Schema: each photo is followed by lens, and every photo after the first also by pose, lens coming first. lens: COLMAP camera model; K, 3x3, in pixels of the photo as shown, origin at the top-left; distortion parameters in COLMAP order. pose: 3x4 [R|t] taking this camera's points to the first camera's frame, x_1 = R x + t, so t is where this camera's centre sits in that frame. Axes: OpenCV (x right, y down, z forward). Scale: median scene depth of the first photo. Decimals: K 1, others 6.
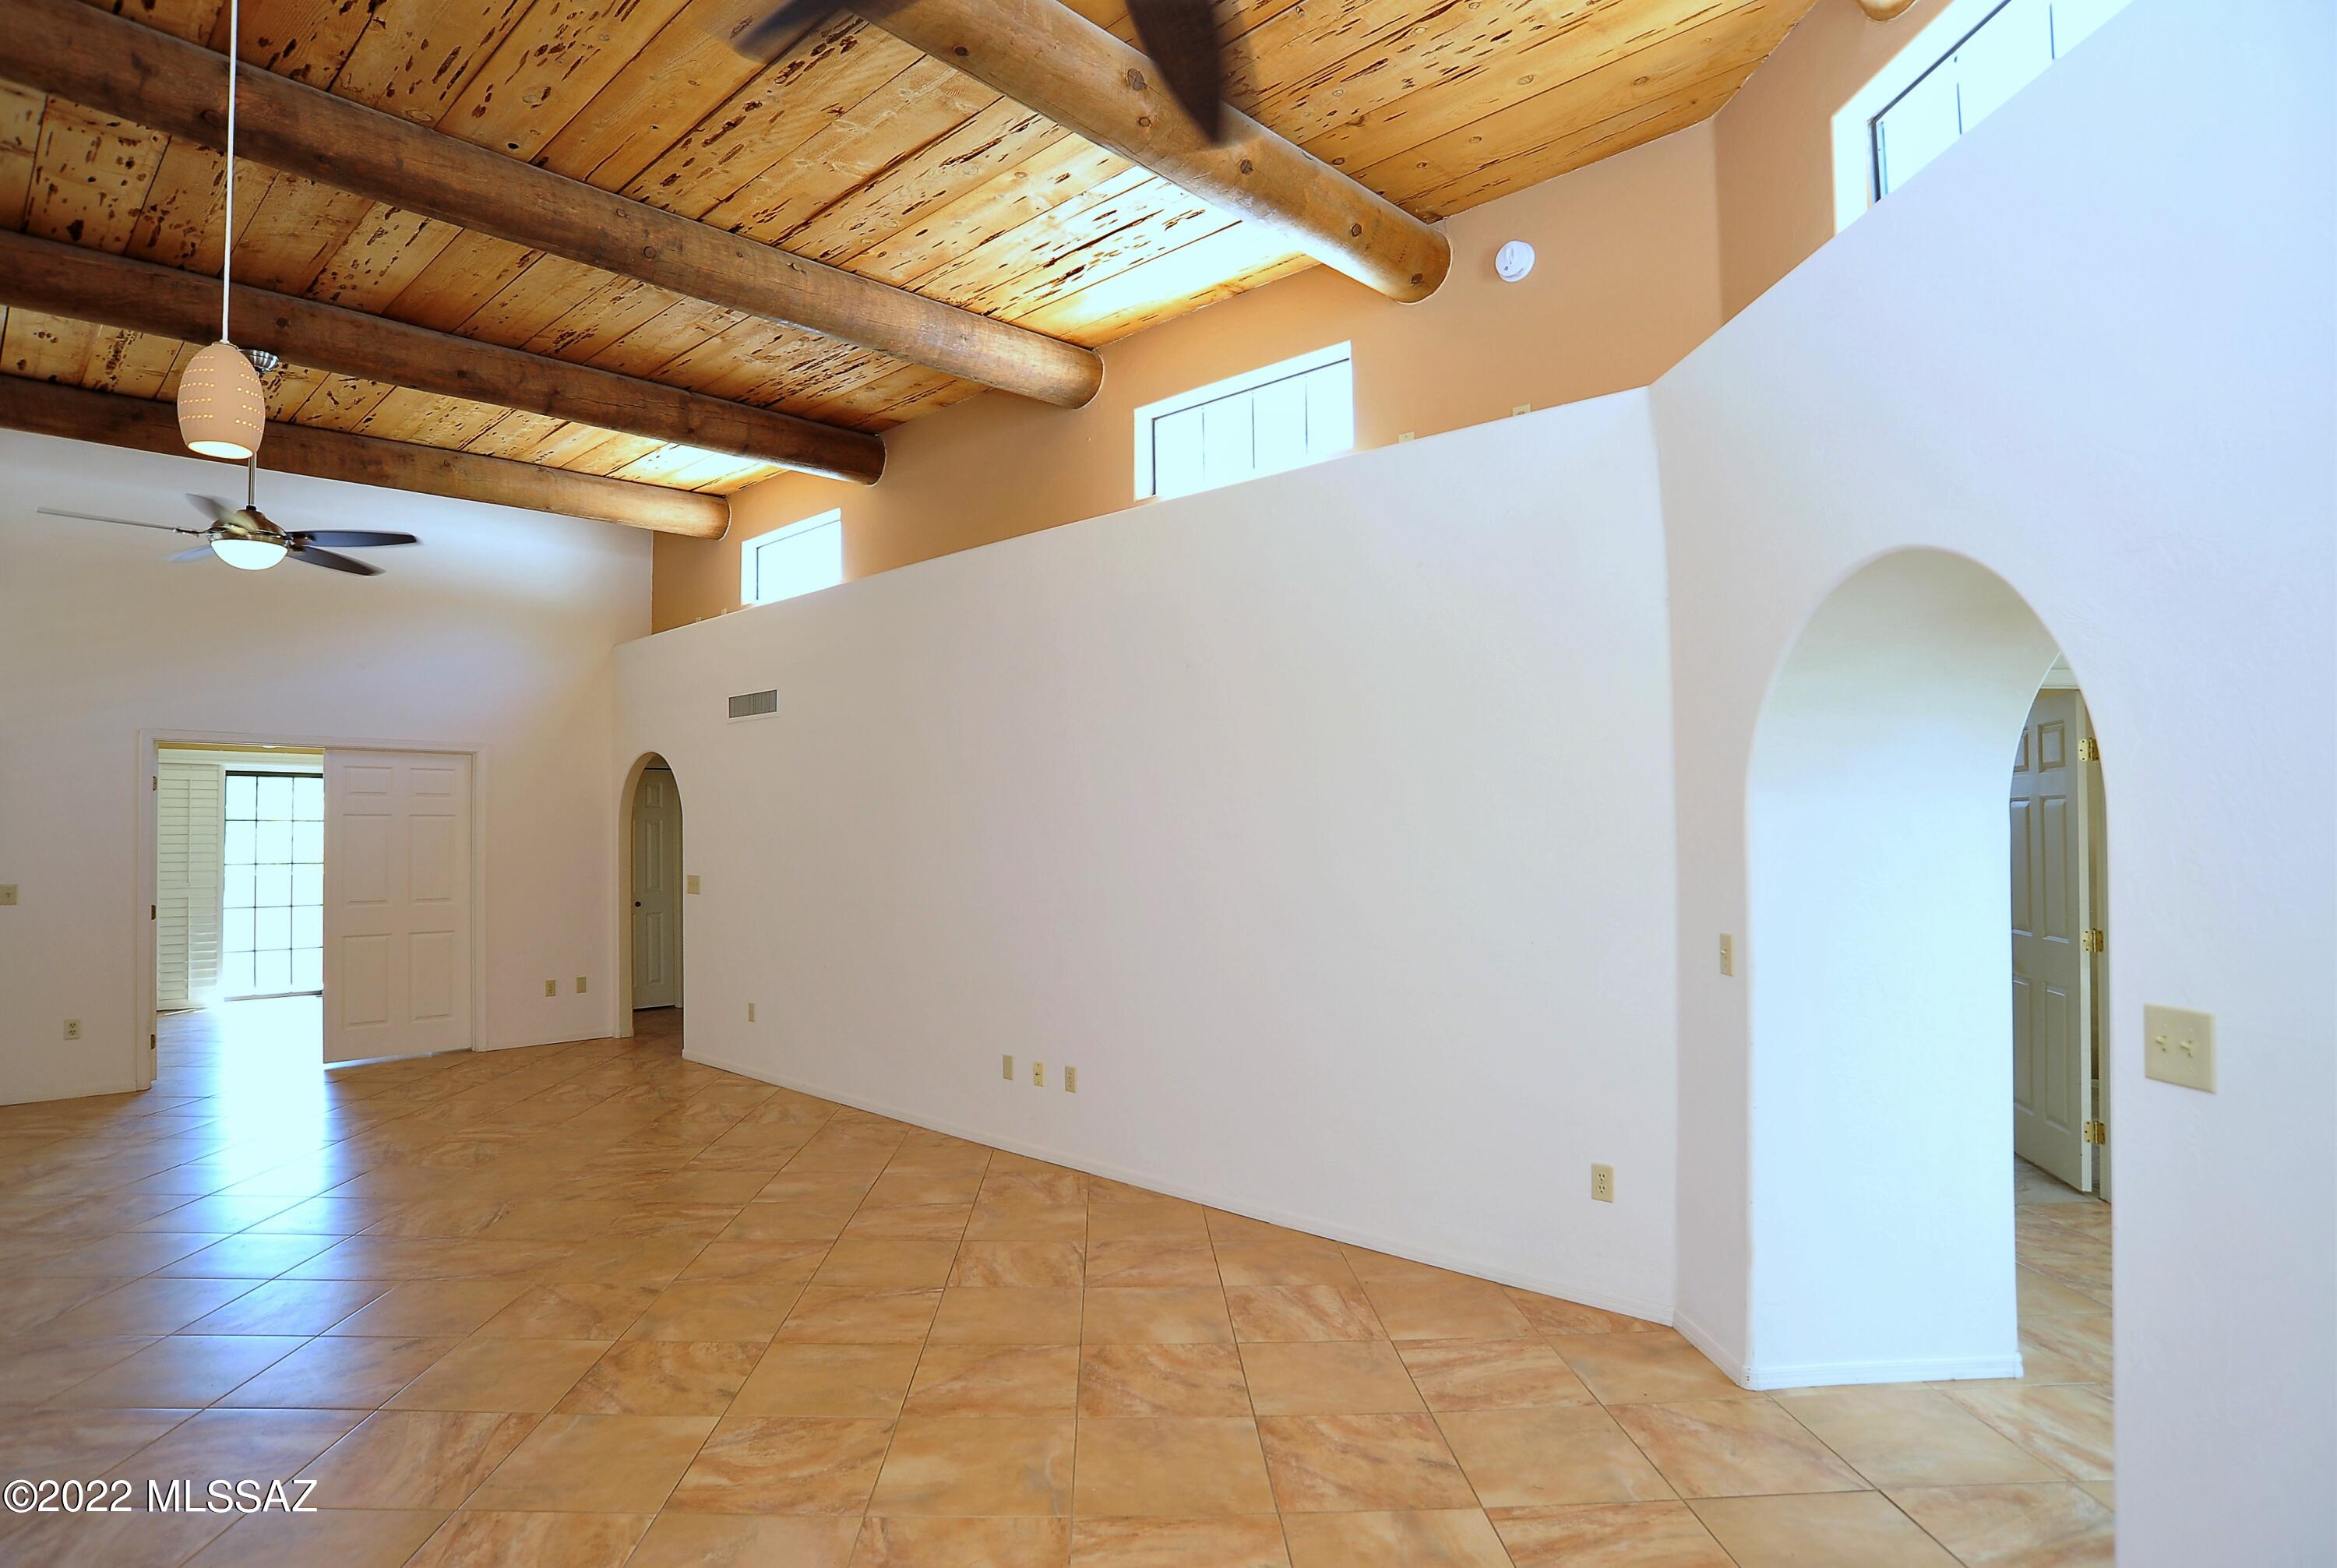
lens RADIAL K [[1241.2, 0, 1117.6], [0, 1241.2, 809.8], [0, 0, 1]] dist [-0.096475, 0.049231]
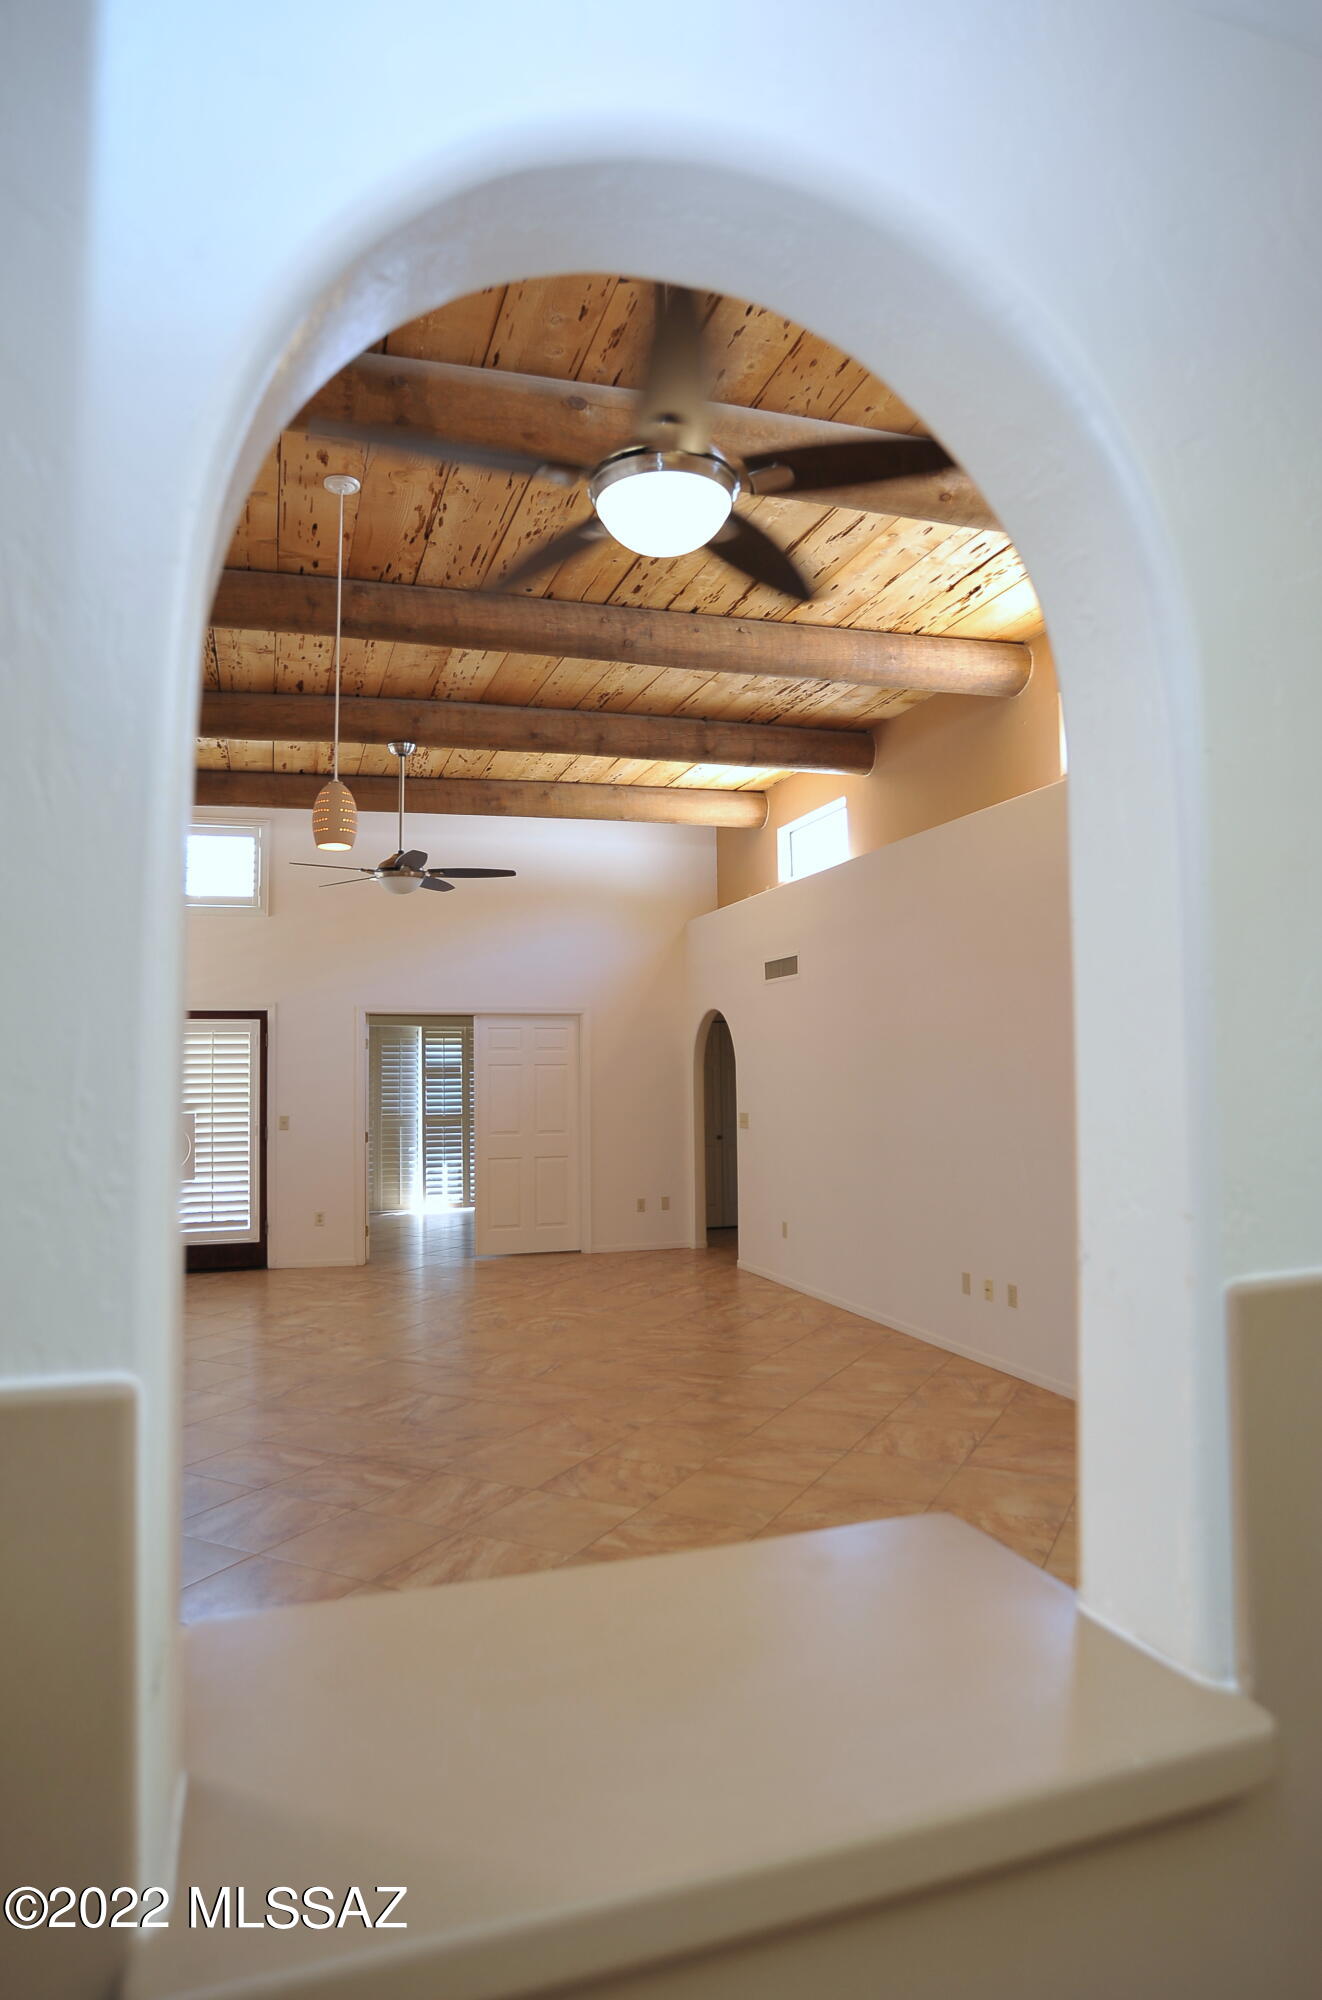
lens RADIAL K [[1214.9, 0, 661.0], [0, 1214.9, 1000.0], [0, 0, 1]] dist [-0.082153, 0.000872]
pose [[0.886235, -0.034808, -0.461926, 0.203639], [0.015983, 0.998877, -0.044605, -0.006701], [0.462960, 0.032147, 0.885796, -0.126059]]
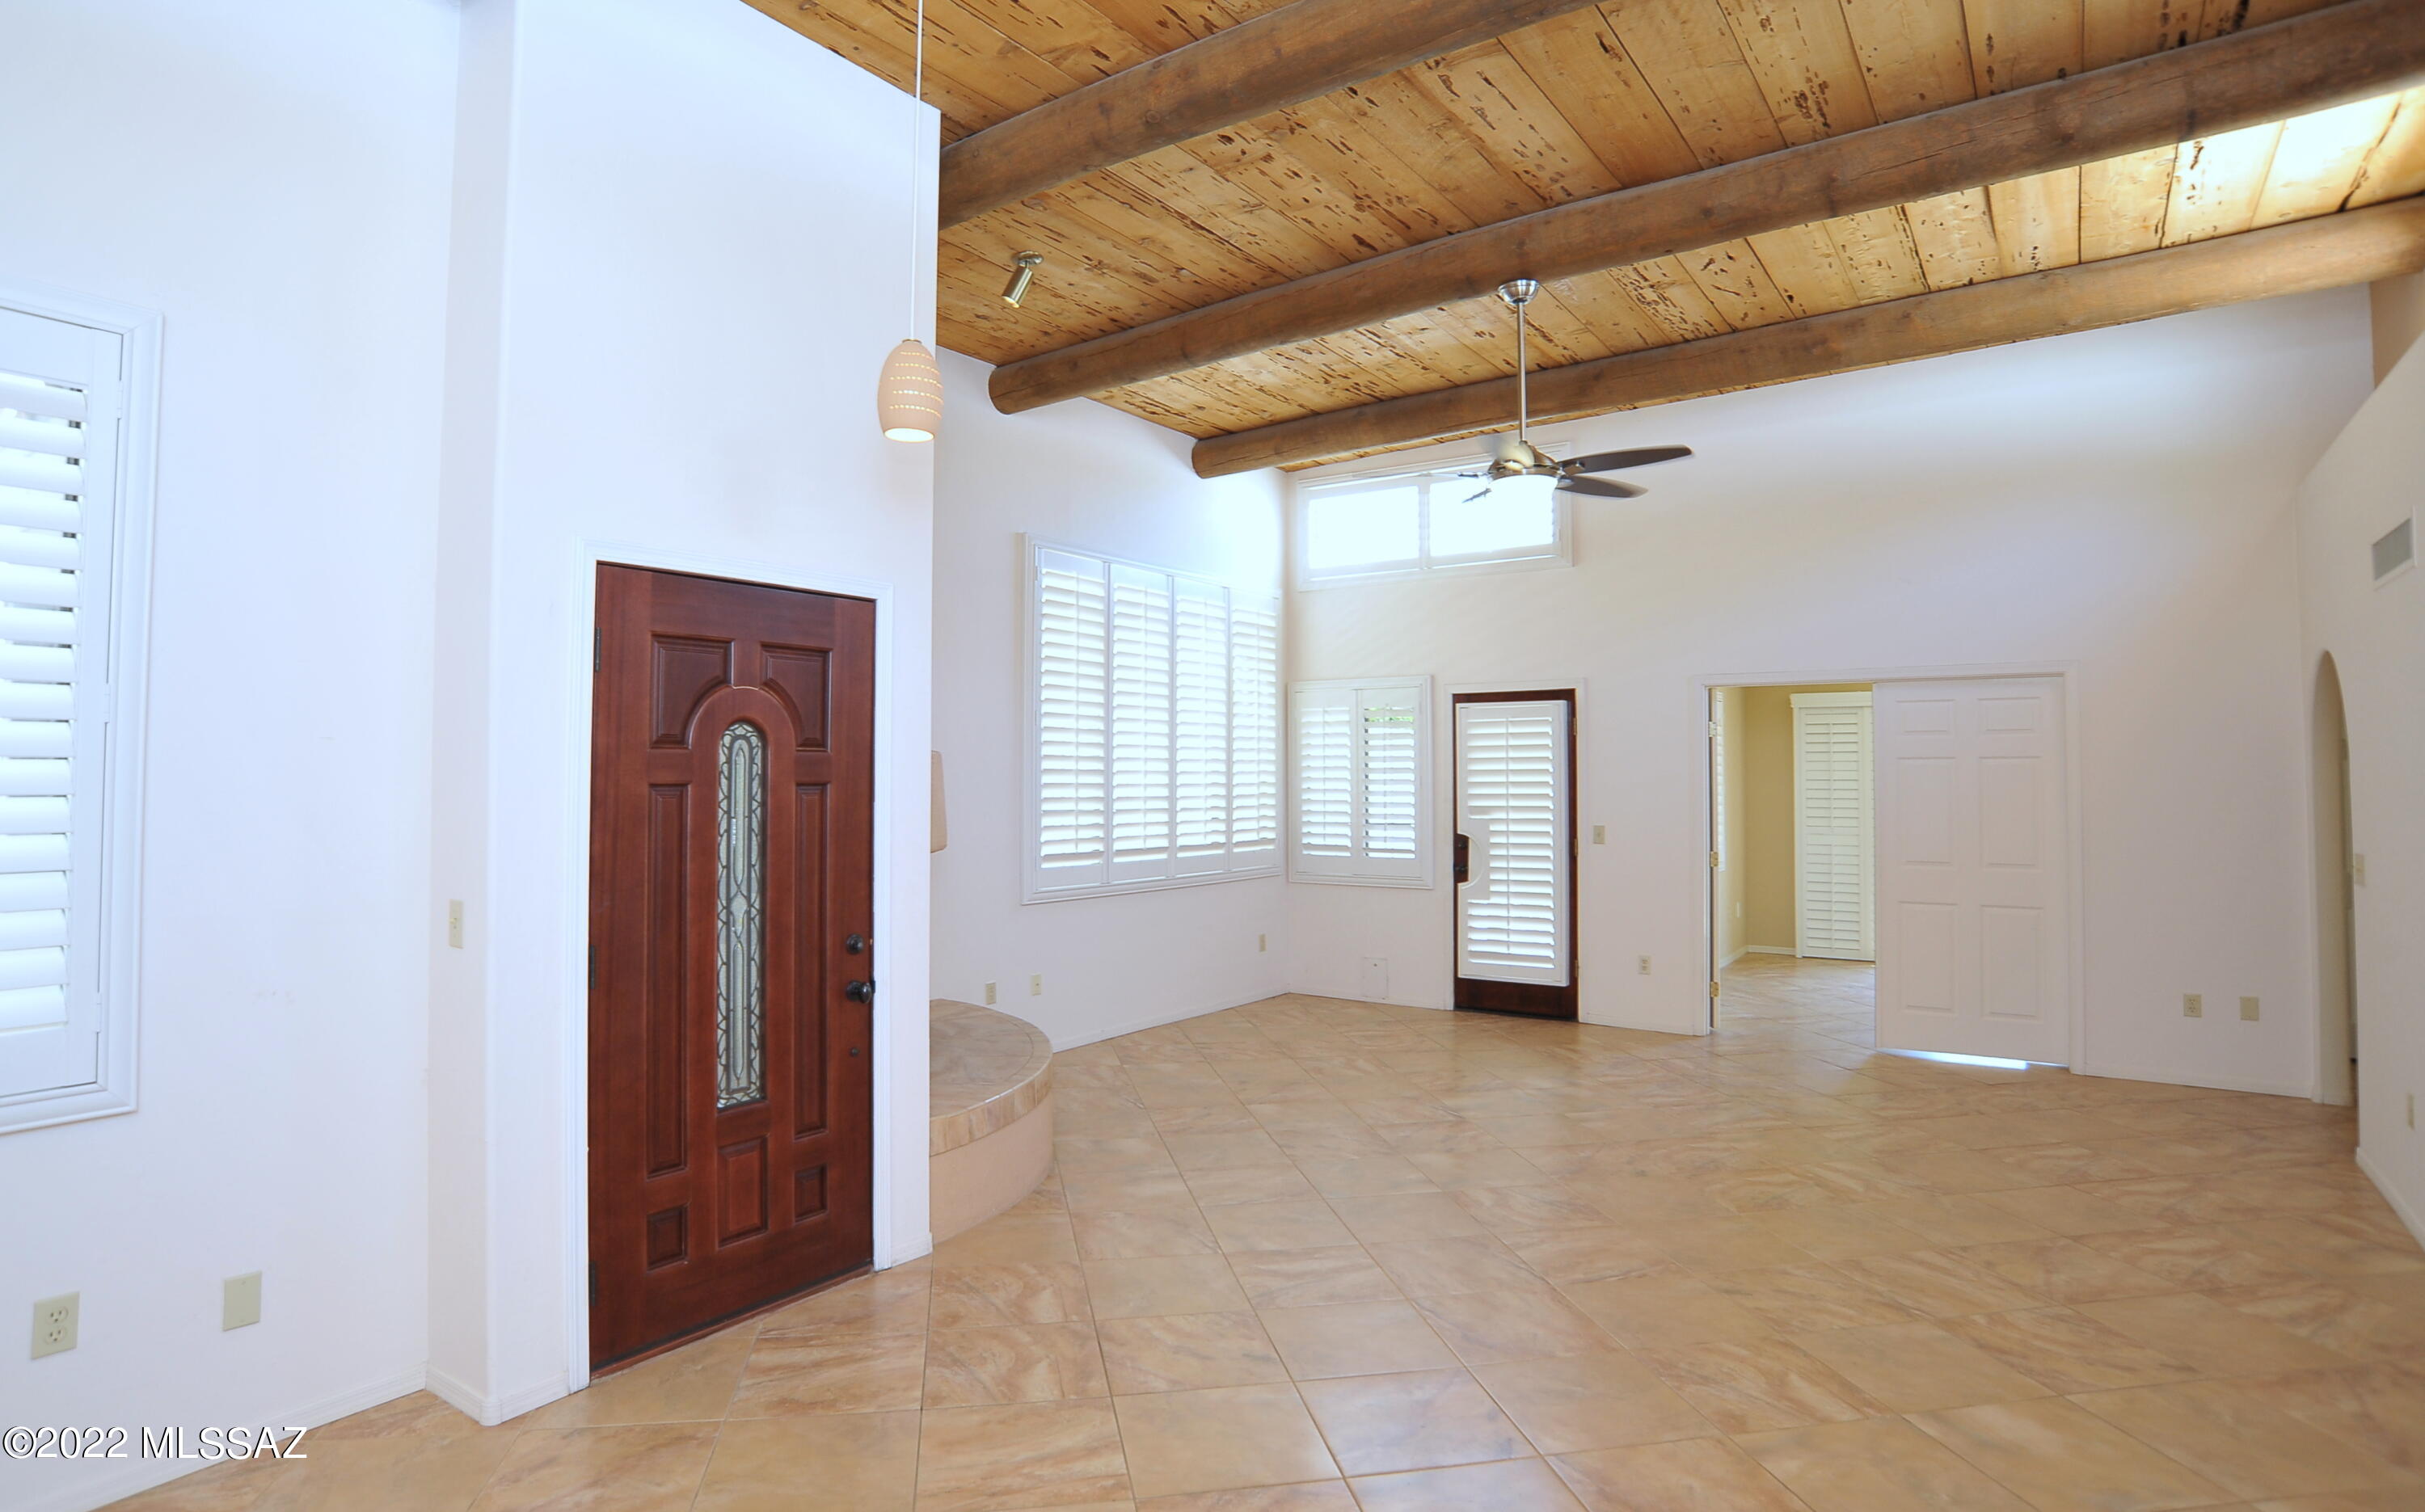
lens RADIAL K [[1286.5, 0, 1181.5], [0, 1286.5, 725.1], [0, 0, 1]] dist [-0.093780, 0.045017]
pose [[0.156003, -0.035508, -0.987118, 0.231826], [0.013450, 0.999337, -0.033822, 0.005932], [0.987665, -0.008001, 0.156377, 0.547649]]
